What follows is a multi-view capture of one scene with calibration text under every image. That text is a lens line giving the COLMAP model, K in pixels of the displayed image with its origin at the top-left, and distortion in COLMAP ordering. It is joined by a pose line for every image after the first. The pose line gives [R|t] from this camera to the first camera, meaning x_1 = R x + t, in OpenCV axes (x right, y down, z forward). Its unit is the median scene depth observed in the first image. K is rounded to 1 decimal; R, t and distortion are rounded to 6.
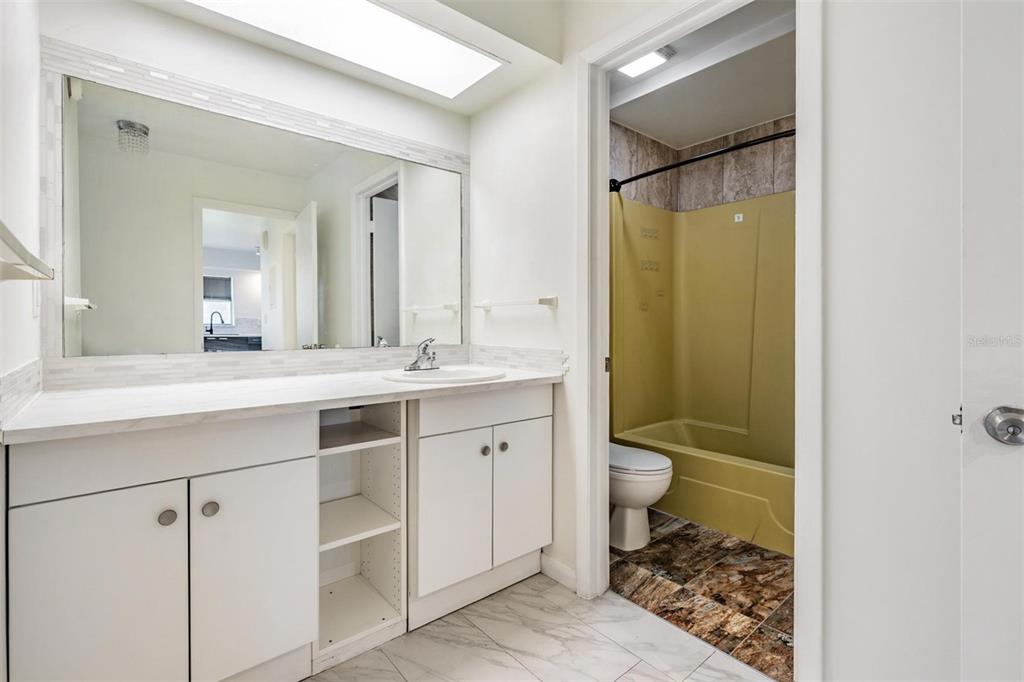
lens RADIAL K [[469.7, 0, 512.7], [0, 469.7, 327.1], [0, 0, 1]] dist [0.003769, 0.000424]
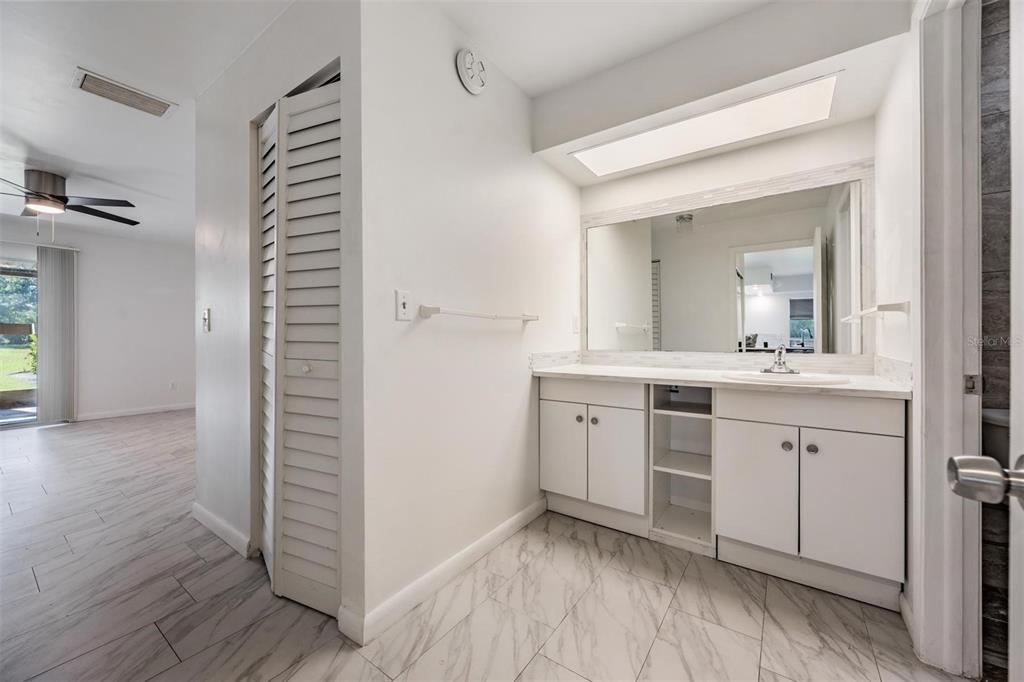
lens RADIAL K [[390.1, 0, 512.0], [0, 390.1, 341.0], [0, 0, 1]] dist [-0.000196, -0.000035]
pose [[0.252582, 0.004289, -0.967566, 0.684890], [-0.001856, 0.999990, 0.003948, 0.009479], [0.967574, 0.000799, 0.252588, 0.128737]]
